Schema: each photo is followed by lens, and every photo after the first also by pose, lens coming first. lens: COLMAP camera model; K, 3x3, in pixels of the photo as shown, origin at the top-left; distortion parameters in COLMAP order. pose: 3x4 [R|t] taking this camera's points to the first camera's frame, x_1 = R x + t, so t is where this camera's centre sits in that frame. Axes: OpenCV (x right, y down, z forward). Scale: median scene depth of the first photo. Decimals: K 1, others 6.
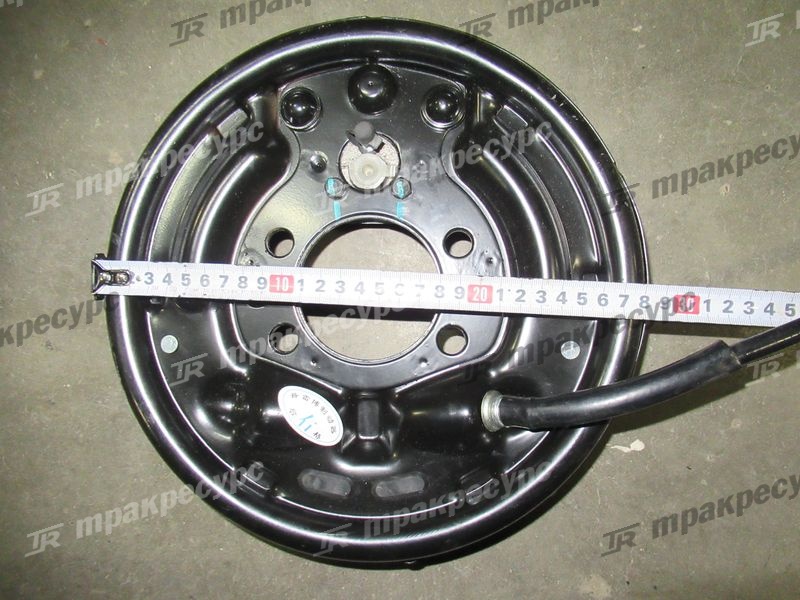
lens RADIAL K [[610.6, 0, 400.0], [0, 610.6, 300.0], [0, 0, 1]] dist [0.017919, 0.002879]
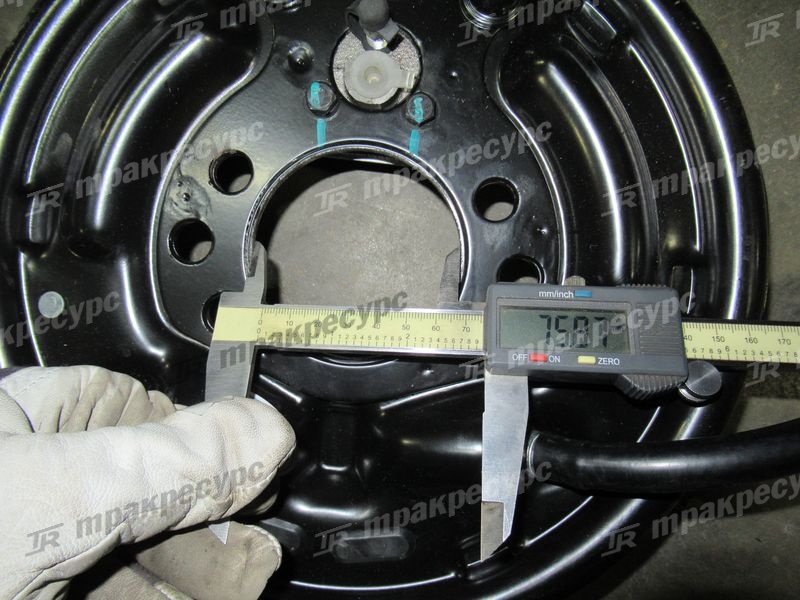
lens RADIAL K [[590.5, 0, 400.0], [0, 590.5, 300.0], [0, 0, 1]] dist [-0.001820, -0.001546]
pose [[0.994444, 0.101252, 0.028810, -0.016241], [-0.102421, 0.993832, 0.042519, -0.000067], [-0.024327, -0.045233, 0.998680, 0.333462]]
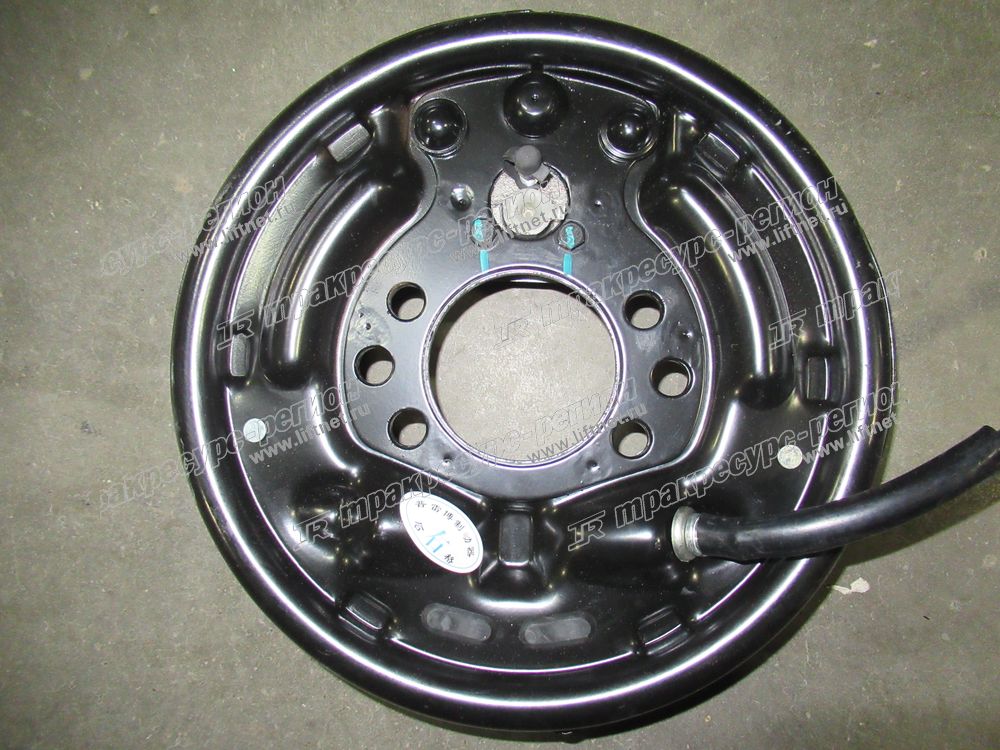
lens RADIAL K [[763.2, 0, 500.0], [0, 763.2, 375.0], [0, 0, 1]] dist [0.017919, 0.002879]
pose [[0.999341, 0.034936, 0.009852, -0.085881], [-0.034750, 0.999226, -0.018450, 0.010465], [-0.010489, 0.018095, 0.999781, 0.053654]]
